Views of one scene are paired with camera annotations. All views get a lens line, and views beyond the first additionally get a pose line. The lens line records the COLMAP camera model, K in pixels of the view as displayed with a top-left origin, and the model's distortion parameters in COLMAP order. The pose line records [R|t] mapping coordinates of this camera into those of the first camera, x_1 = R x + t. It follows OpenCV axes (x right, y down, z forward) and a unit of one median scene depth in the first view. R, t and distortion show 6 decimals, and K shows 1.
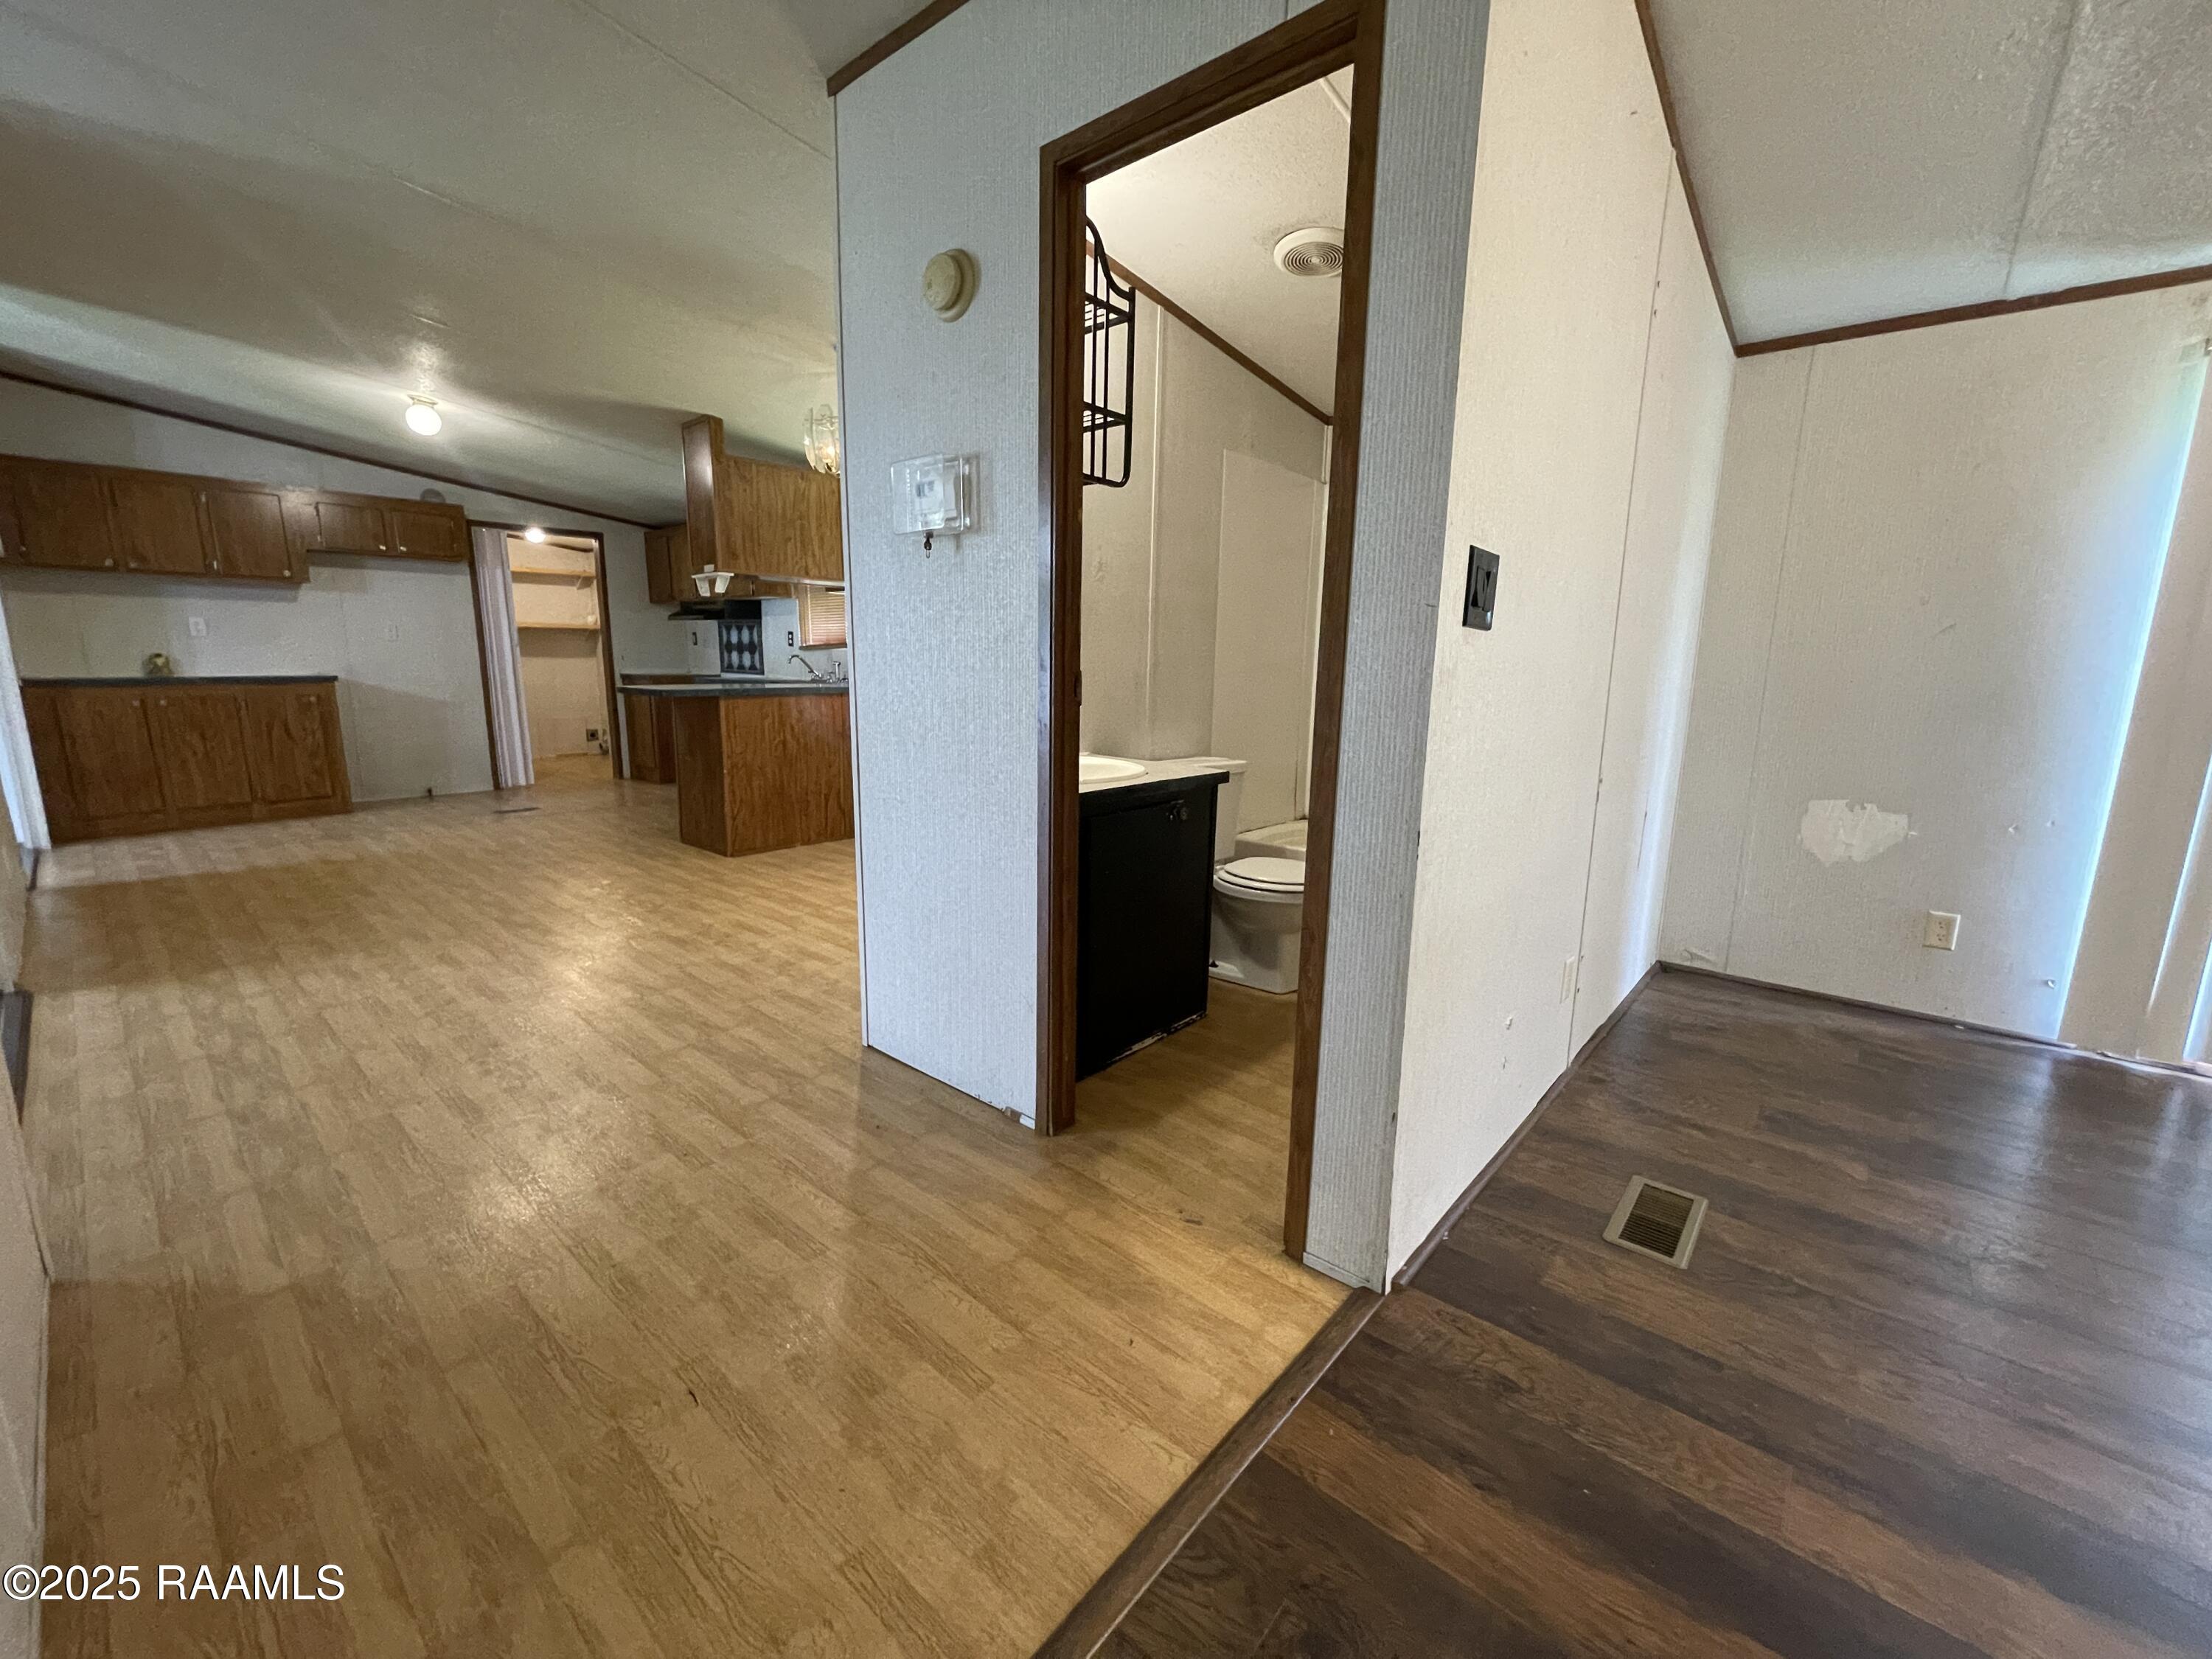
lens RADIAL K [[892.9, 0, 1100.1], [0, 892.9, 828.1], [0, 0, 1]] dist [-0.003061, 0.000644]
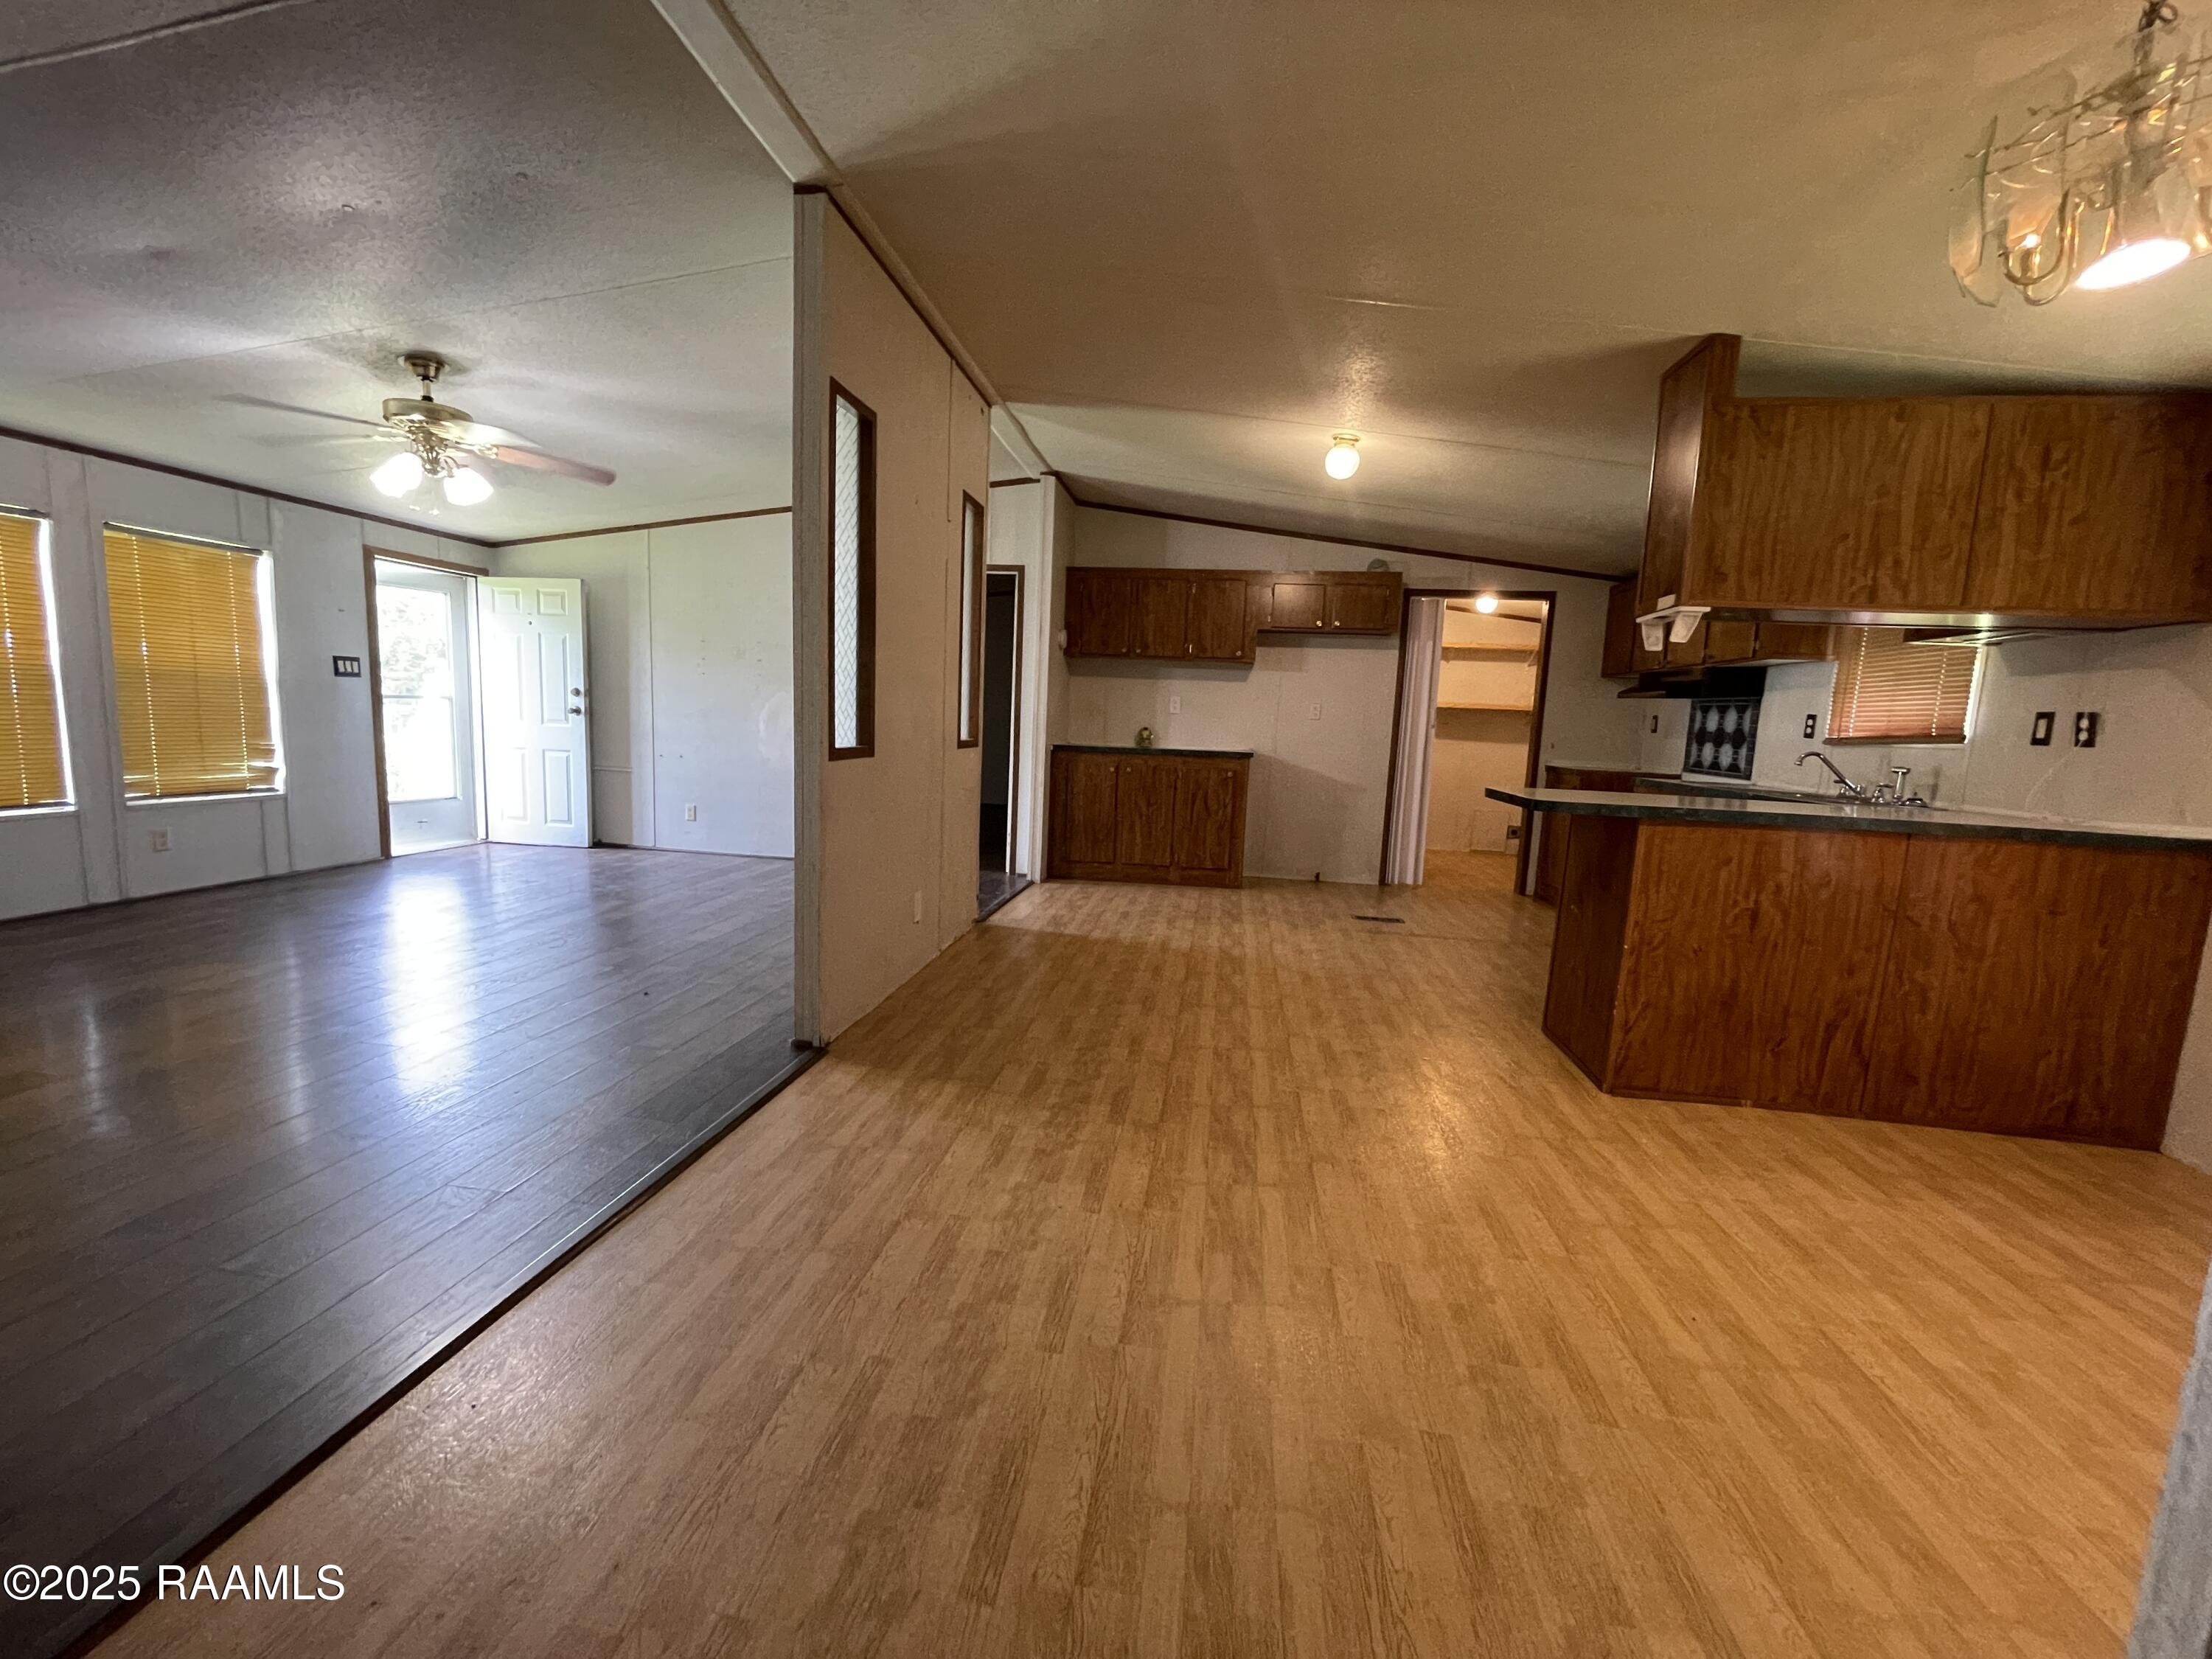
lens RADIAL K [[892.9, 0, 1103.8], [0, 892.9, 833.9], [0, 0, 1]] dist [-0.003061, 0.000644]
pose [[0.544080, 0.119500, -0.830480, -0.110843], [-0.193092, 0.981071, 0.014667, -0.065241], [0.816513, 0.152379, 0.556856, 0.325546]]
